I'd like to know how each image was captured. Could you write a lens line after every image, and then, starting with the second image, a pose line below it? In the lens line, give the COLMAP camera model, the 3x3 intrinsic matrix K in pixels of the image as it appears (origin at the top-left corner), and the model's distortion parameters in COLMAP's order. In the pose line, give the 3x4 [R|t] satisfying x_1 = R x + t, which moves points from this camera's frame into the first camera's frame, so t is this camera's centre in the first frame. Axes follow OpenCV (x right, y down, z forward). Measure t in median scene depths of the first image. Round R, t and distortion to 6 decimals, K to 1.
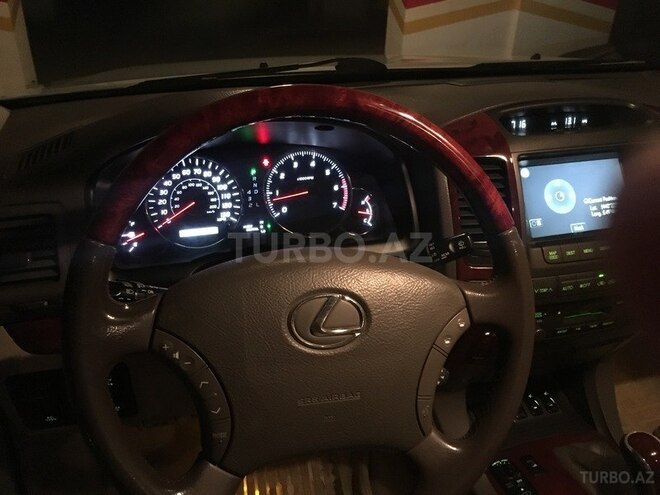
lens RADIAL K [[567.3, 0, 328.6], [0, 567.3, 250.2], [0, 0, 1]] dist [0.047168, -0.011882]
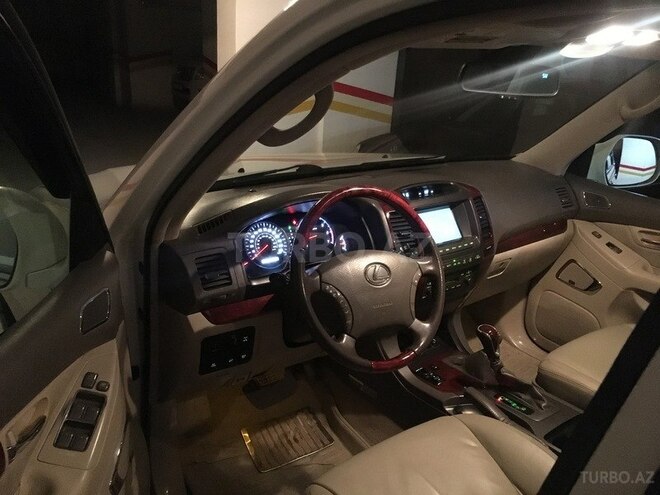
lens RADIAL K [[567.3, 0, 330.3], [0, 567.3, 245.5], [0, 0, 1]] dist [0.047168, -0.011882]
pose [[0.938056, -0.095095, 0.333178, -0.665951], [0.139364, 0.983939, -0.111541, 0.159958], [-0.317220, 0.151065, 0.936243, -0.861672]]
